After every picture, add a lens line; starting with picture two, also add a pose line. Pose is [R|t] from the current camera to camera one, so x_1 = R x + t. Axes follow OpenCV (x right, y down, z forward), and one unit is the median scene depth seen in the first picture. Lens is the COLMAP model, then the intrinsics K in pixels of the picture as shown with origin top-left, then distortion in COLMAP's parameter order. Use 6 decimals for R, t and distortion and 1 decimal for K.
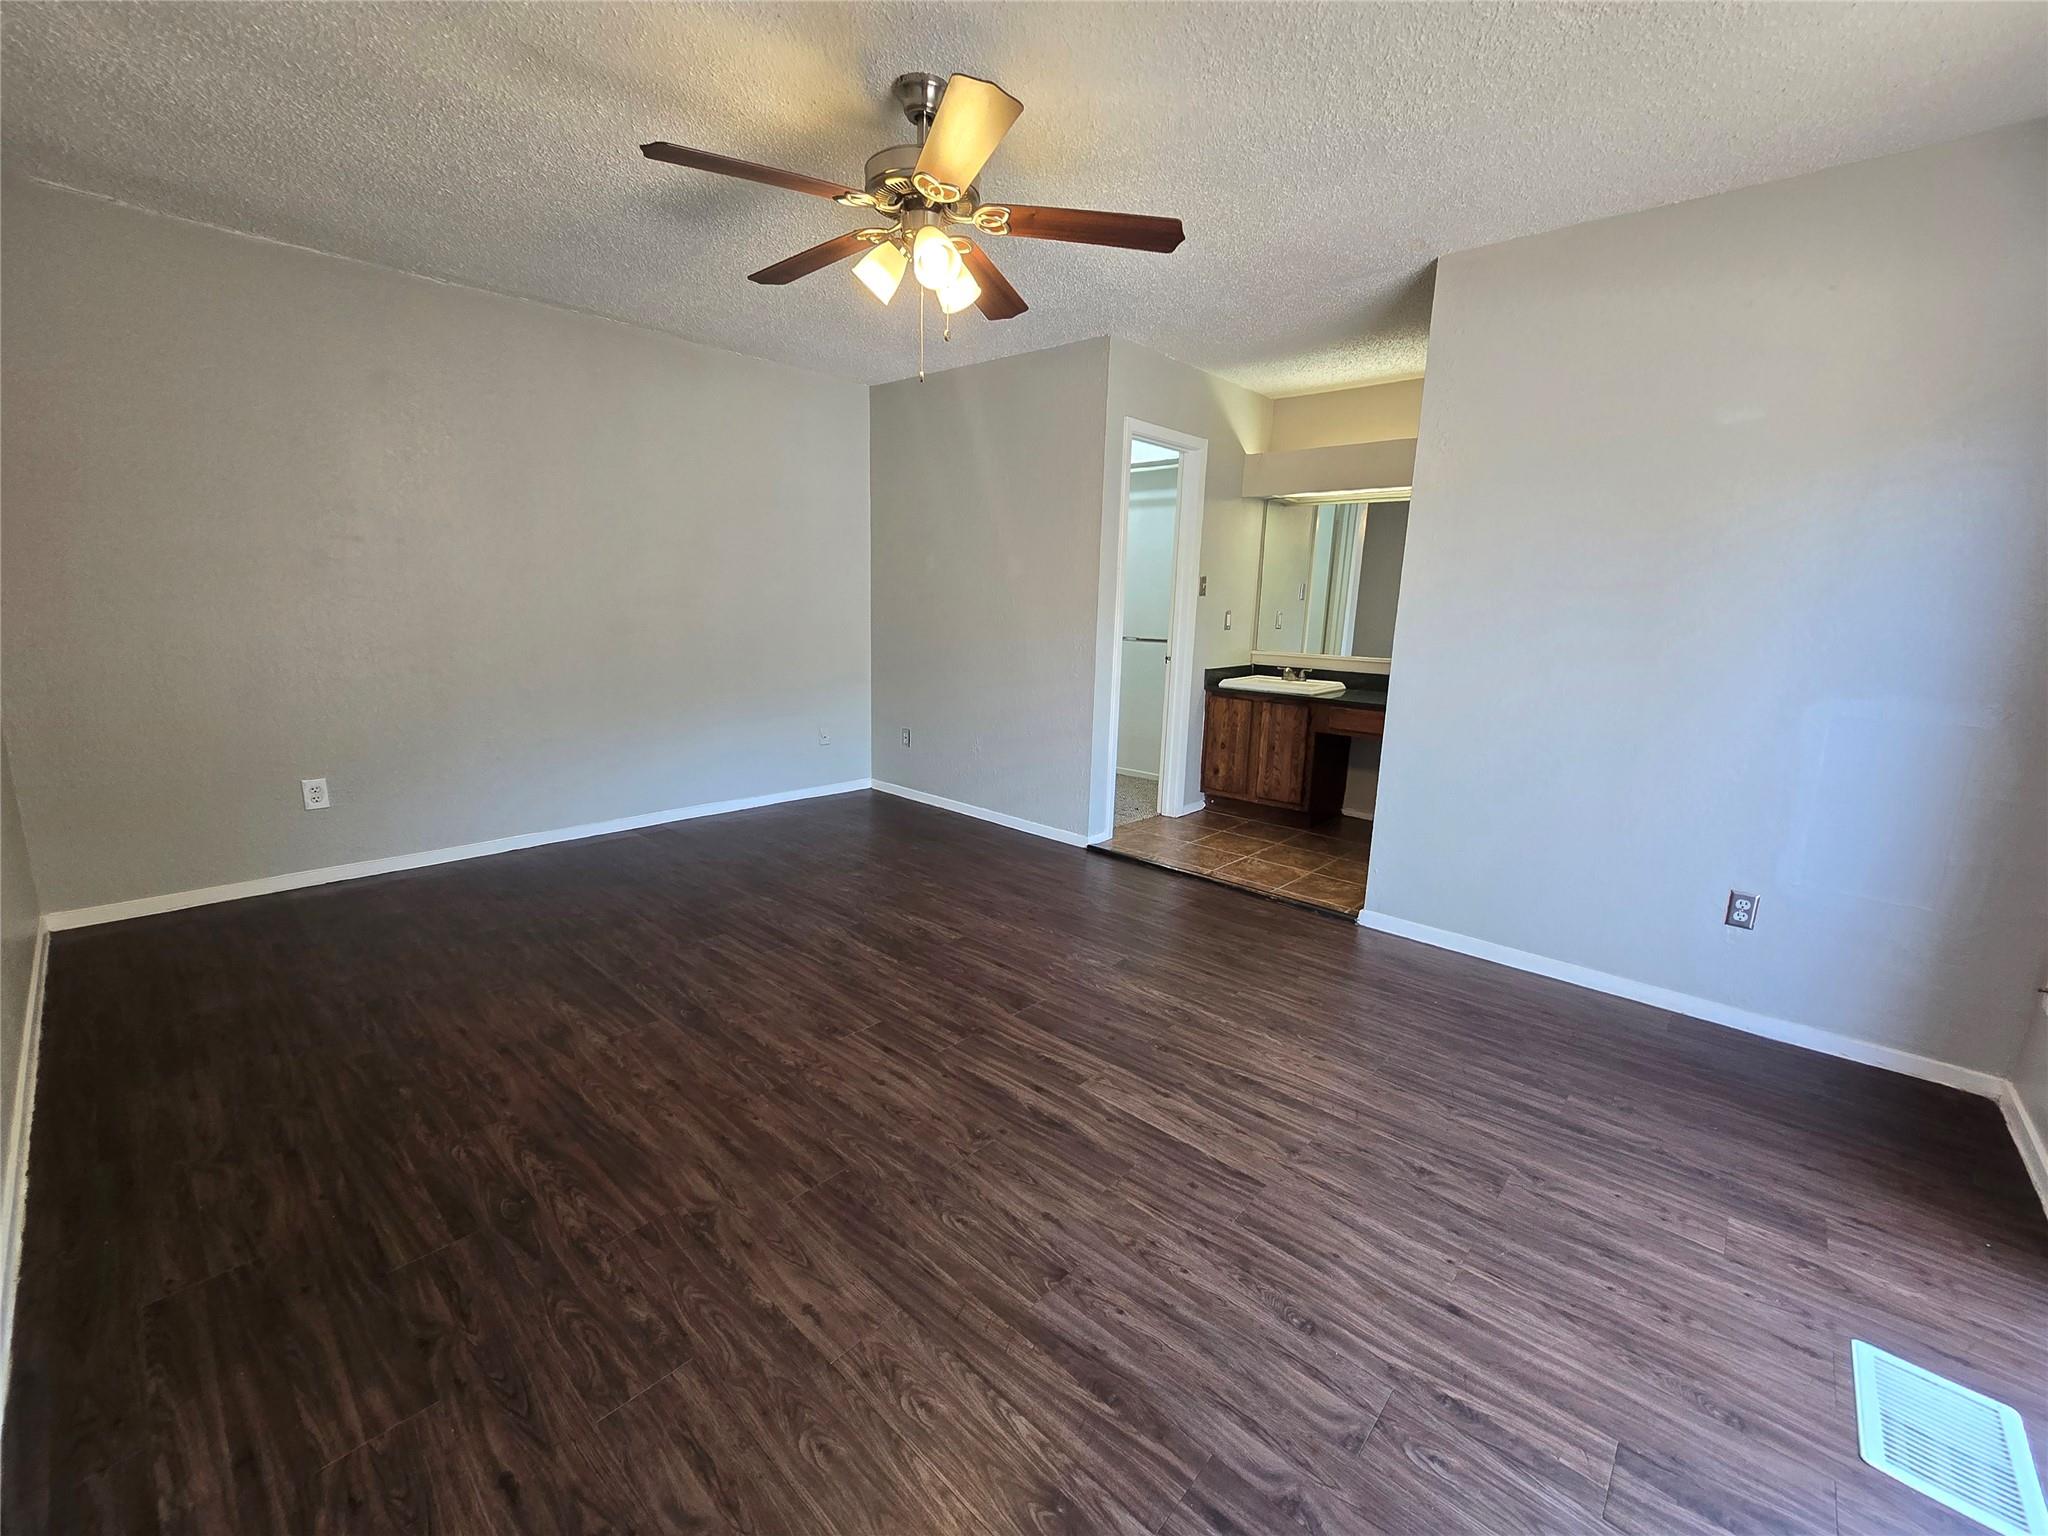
lens RADIAL K [[836.7, 0, 1027.9], [0, 836.7, 768.4], [0, 0, 1]] dist [-0.003883, -0.000119]
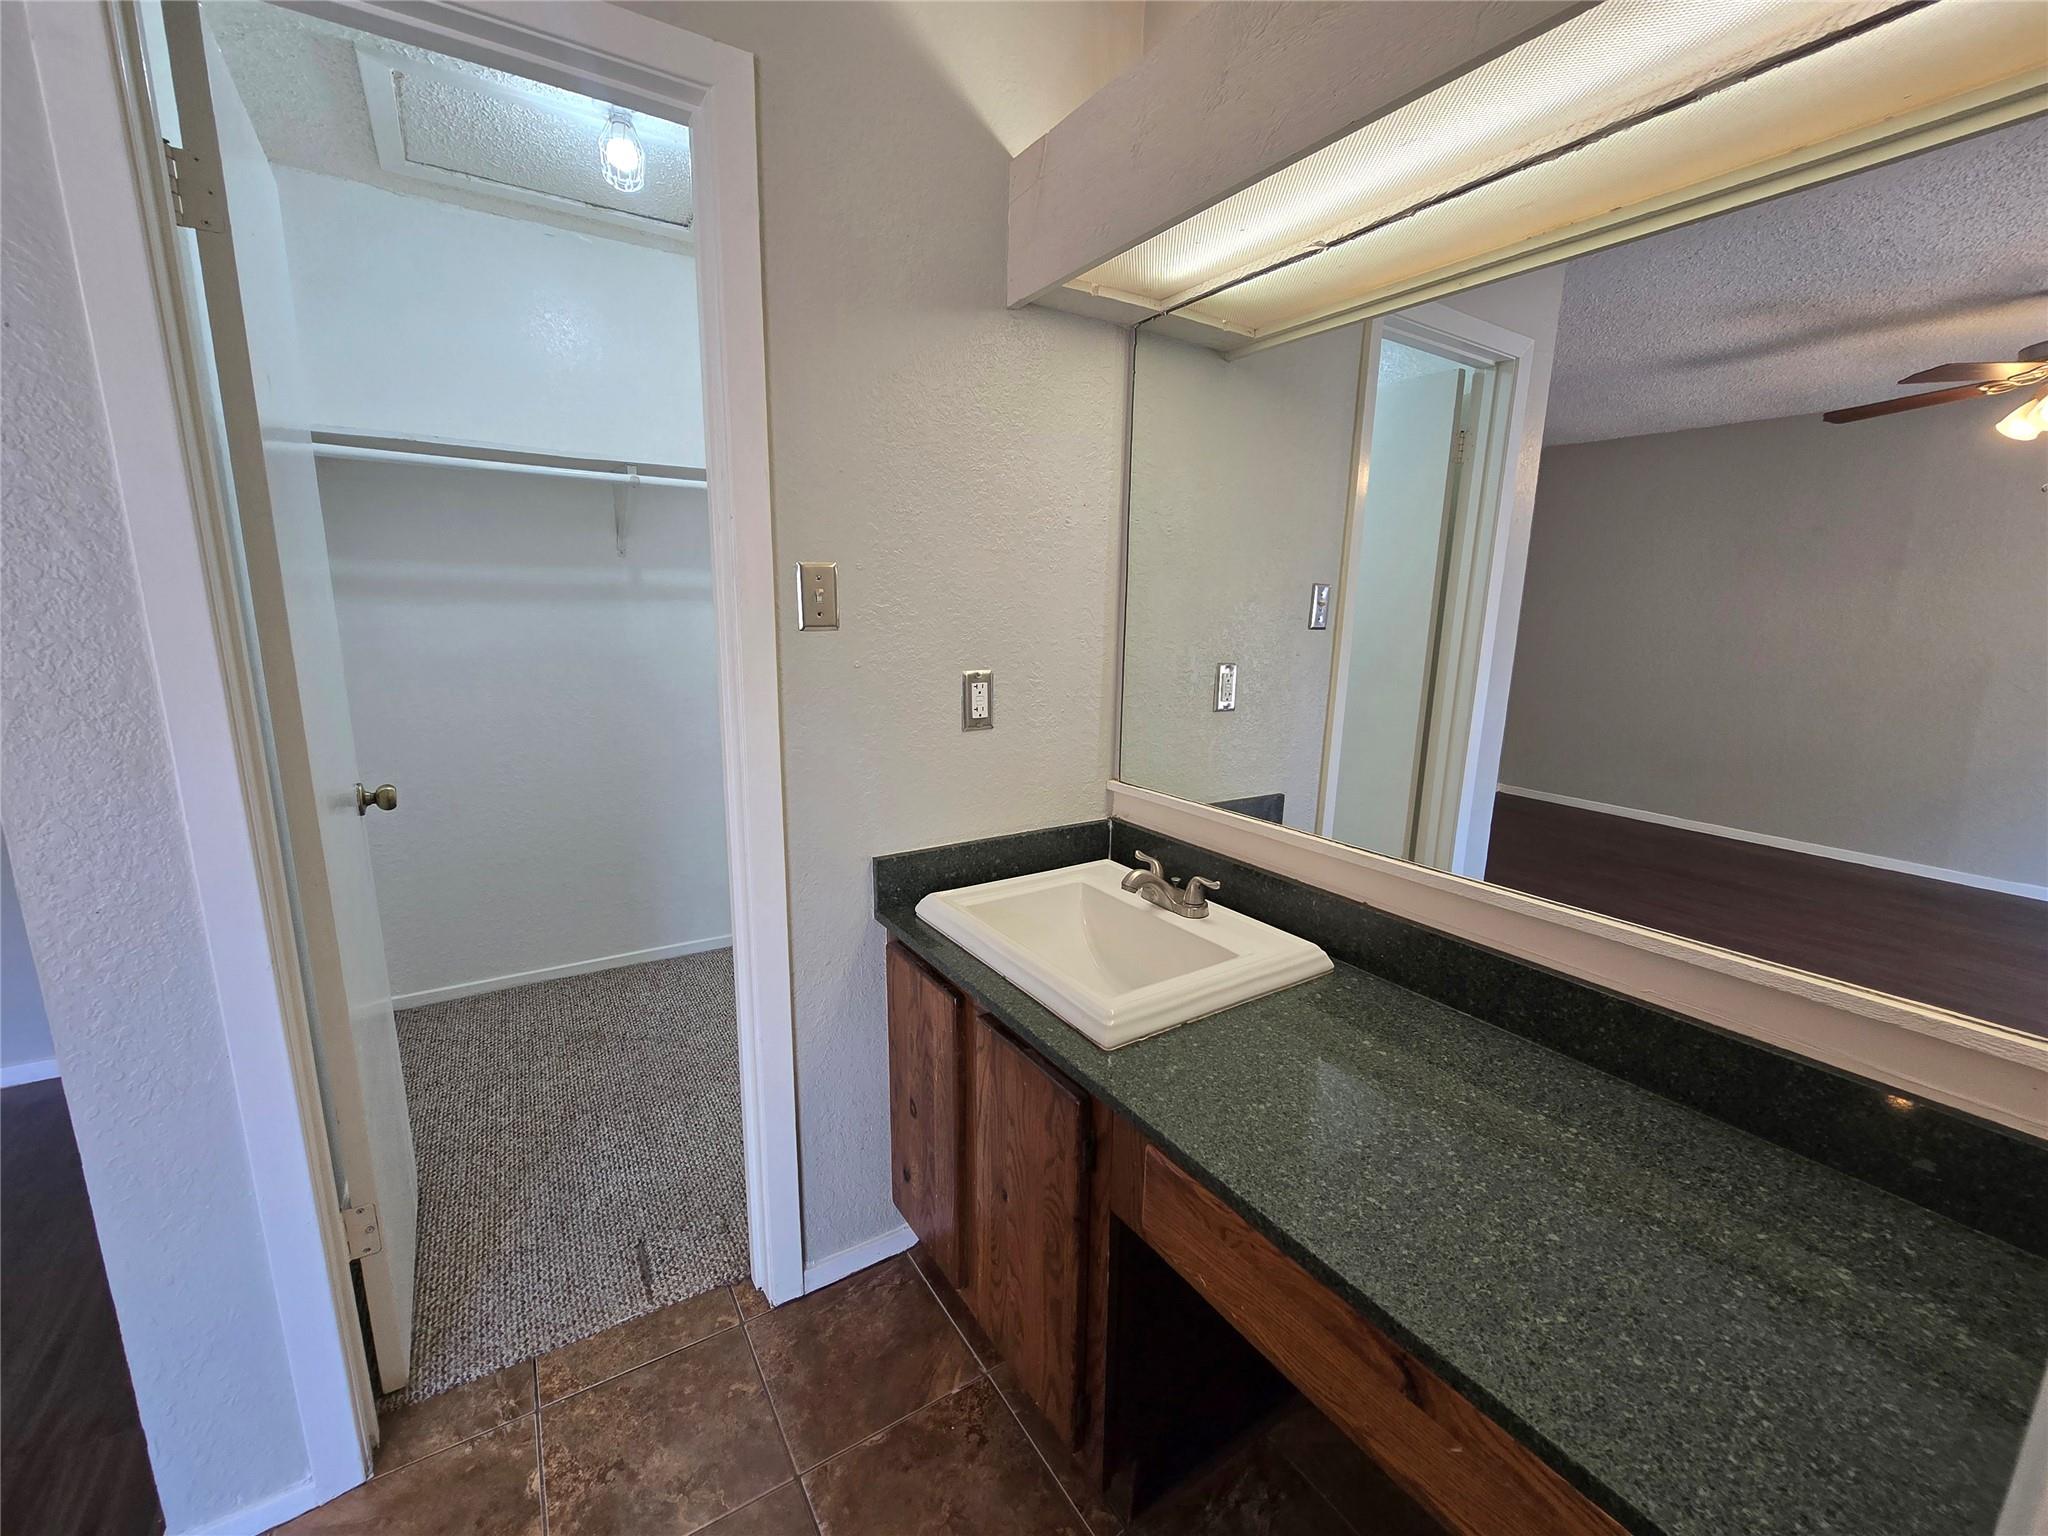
lens RADIAL K [[819.6, 0, 1040.4], [0, 819.6, 770.2], [0, 0, 1]] dist [-0.003799, -0.000519]
pose [[0.971790, 0.044328, -0.231644, 0.344602], [-0.049758, 0.998605, -0.017649, -0.149179], [0.230539, 0.028678, 0.972640, 0.712336]]
